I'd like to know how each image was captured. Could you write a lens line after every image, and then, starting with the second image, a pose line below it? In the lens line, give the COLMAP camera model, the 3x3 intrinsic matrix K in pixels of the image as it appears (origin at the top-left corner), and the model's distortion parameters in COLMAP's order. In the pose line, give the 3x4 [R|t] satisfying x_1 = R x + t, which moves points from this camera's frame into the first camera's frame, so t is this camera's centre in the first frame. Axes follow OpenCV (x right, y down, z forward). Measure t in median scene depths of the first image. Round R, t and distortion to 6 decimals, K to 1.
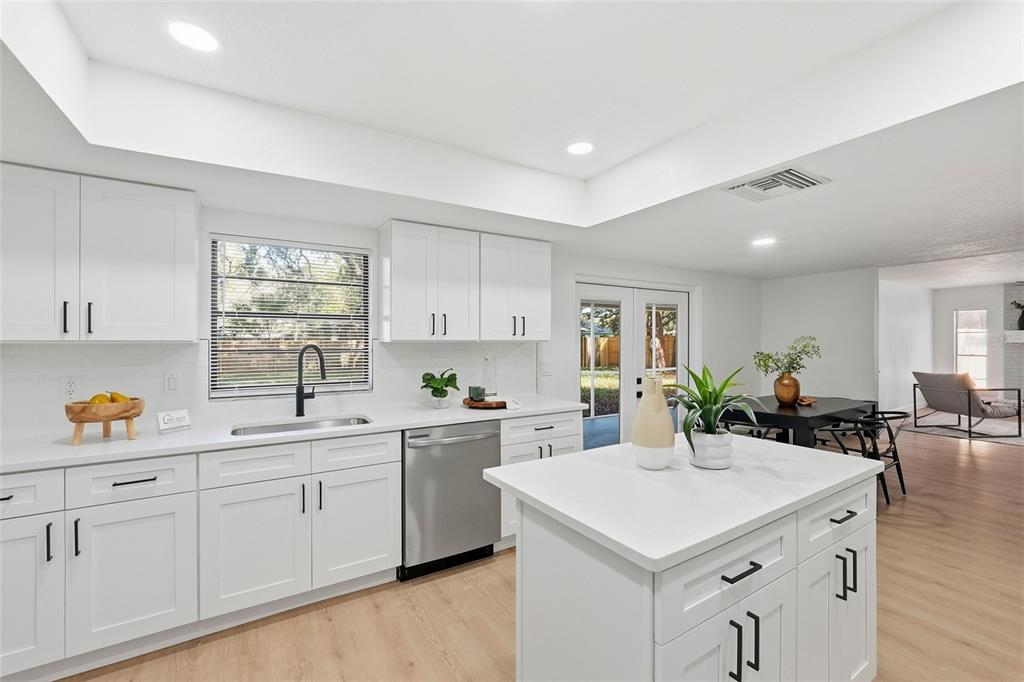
lens RADIAL K [[436.1, 0, 512.0], [0, 436.1, 341.0], [0, 0, 1]] dist [-0.001697, -0.000078]
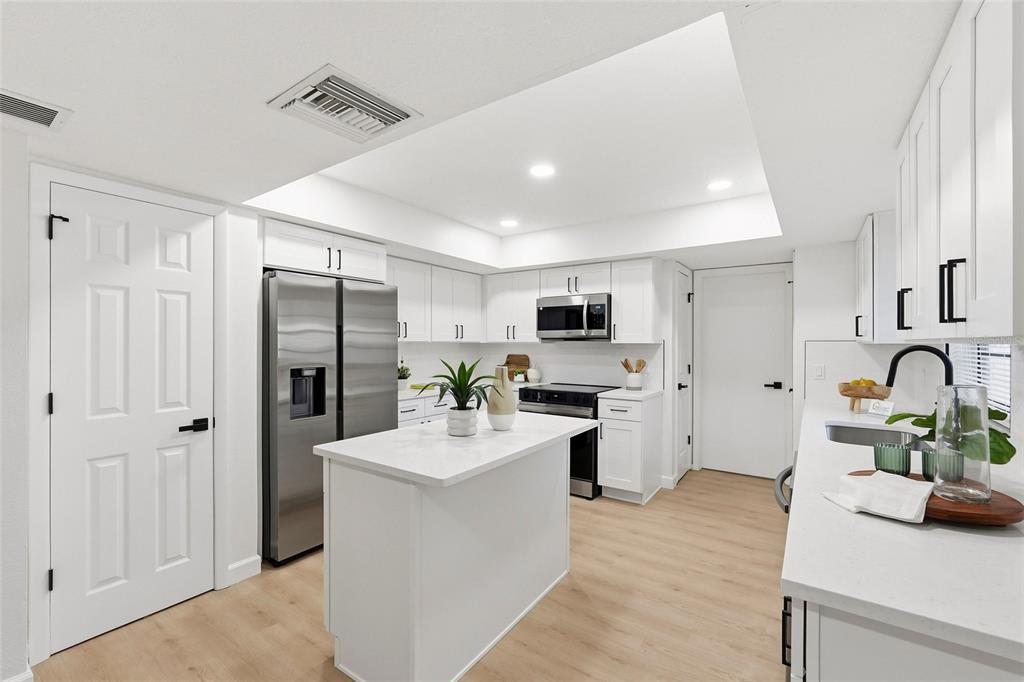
lens RADIAL K [[436.1, 0, 512.0], [0, 436.1, 341.0], [0, 0, 1]] dist [-0.001697, -0.000078]
pose [[-0.919827, -0.002195, -0.392319, 0.514073], [-0.000865, 0.999993, -0.003568, 0.001534], [0.392324, -0.002943, -0.919822, 1.399890]]
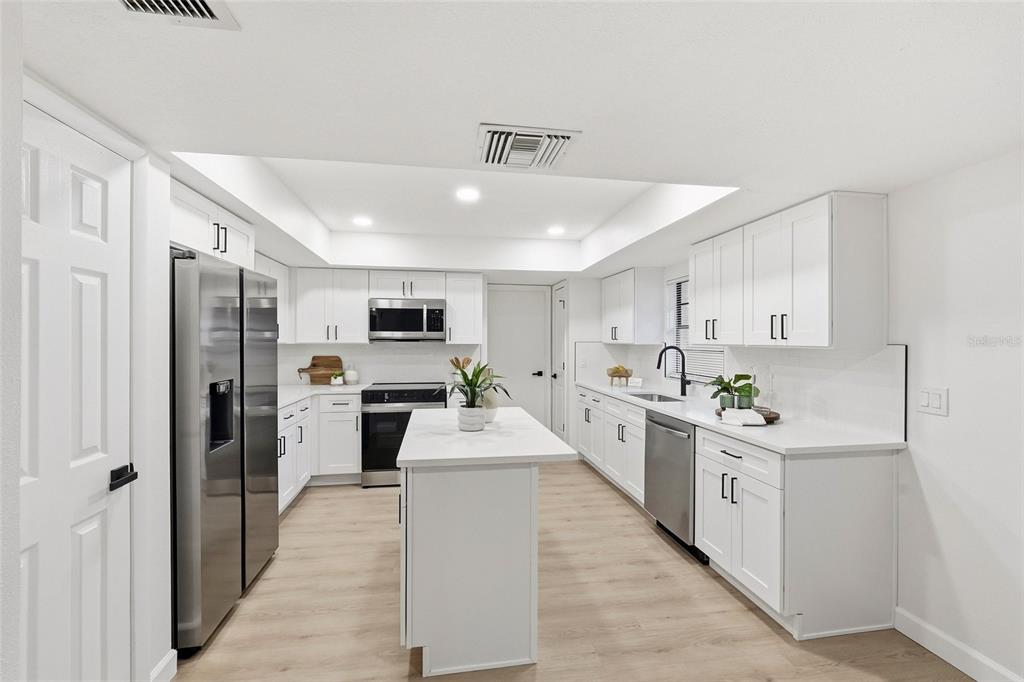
lens RADIAL K [[435.8, 0, 512.0], [0, 435.8, 337.7], [0, 0, 1]] dist [-0.000163, 0.000080]
pose [[-0.389411, -0.003868, -0.921056, 1.084870], [-0.001027, 0.999992, -0.003765, -0.014994], [0.921064, -0.000520, -0.389412, 1.041571]]
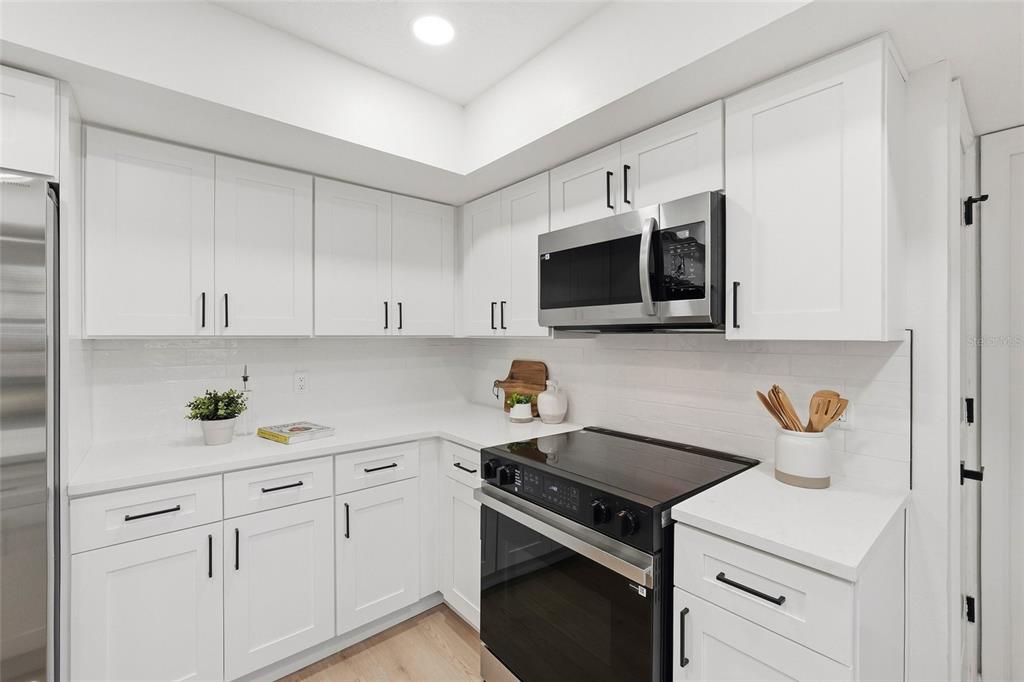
lens RADIAL K [[436.0, 0, 516.1], [0, 436.0, 333.5], [0, 0, 1]] dist [-0.000998, -0.000021]
pose [[-0.989599, 0.000635, -0.143850, -0.092698], [0.001408, 0.999985, -0.005272, -0.001140], [0.143845, -0.005419, -0.989585, 0.596779]]
